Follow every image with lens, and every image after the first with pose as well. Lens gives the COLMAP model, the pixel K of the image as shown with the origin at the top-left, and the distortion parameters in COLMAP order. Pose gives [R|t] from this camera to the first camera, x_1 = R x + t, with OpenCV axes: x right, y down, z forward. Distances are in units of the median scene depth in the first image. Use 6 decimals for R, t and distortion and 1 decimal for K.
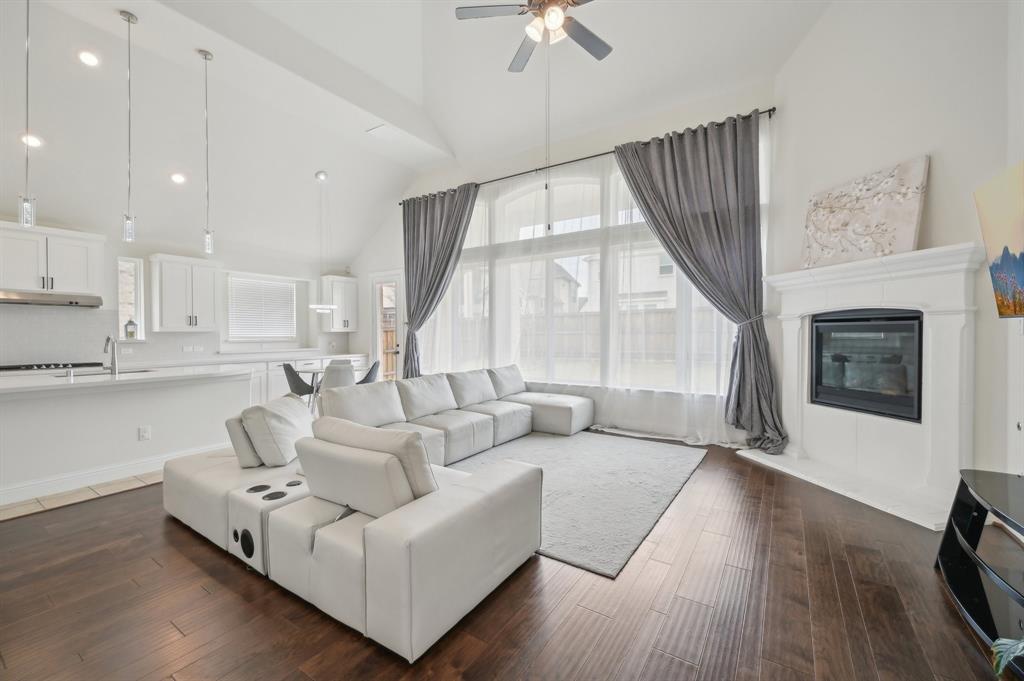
lens RADIAL K [[412.6, 0, 511.9], [0, 412.6, 338.5], [0, 0, 1]] dist [0.000671, -0.000270]
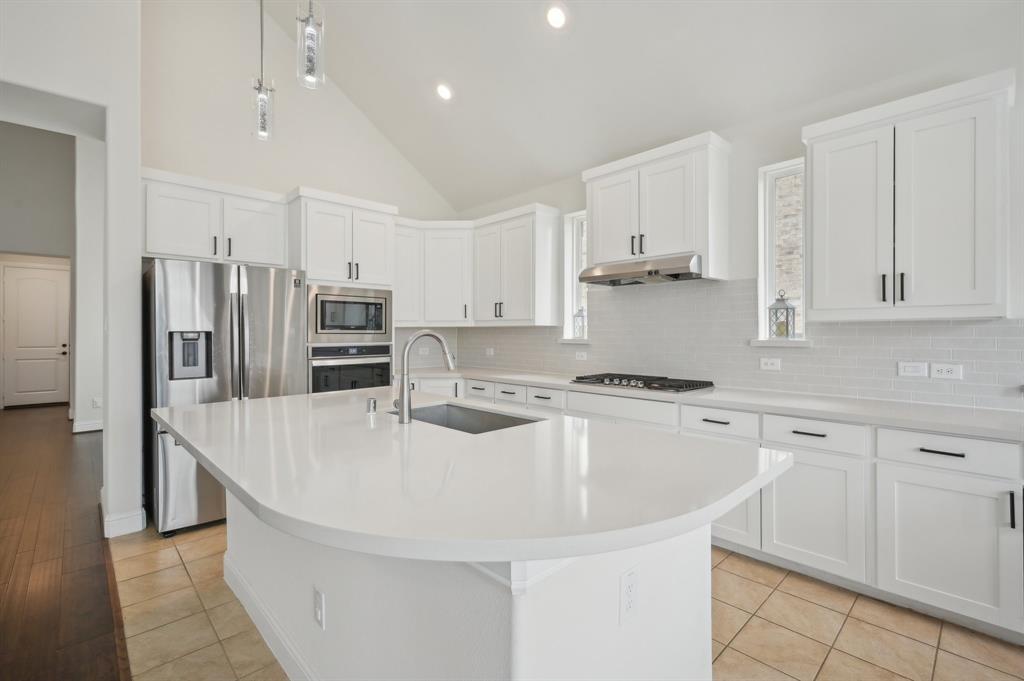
lens RADIAL K [[463.5, 0, 516.3], [0, 463.5, 331.4], [0, 0, 1]] dist [0.002181, -0.000646]
pose [[-0.223182, 0.001252, -0.974776, -0.334077], [-0.009078, 0.999953, 0.003363, -0.005555], [0.974735, 0.009600, -0.223160, 0.780299]]
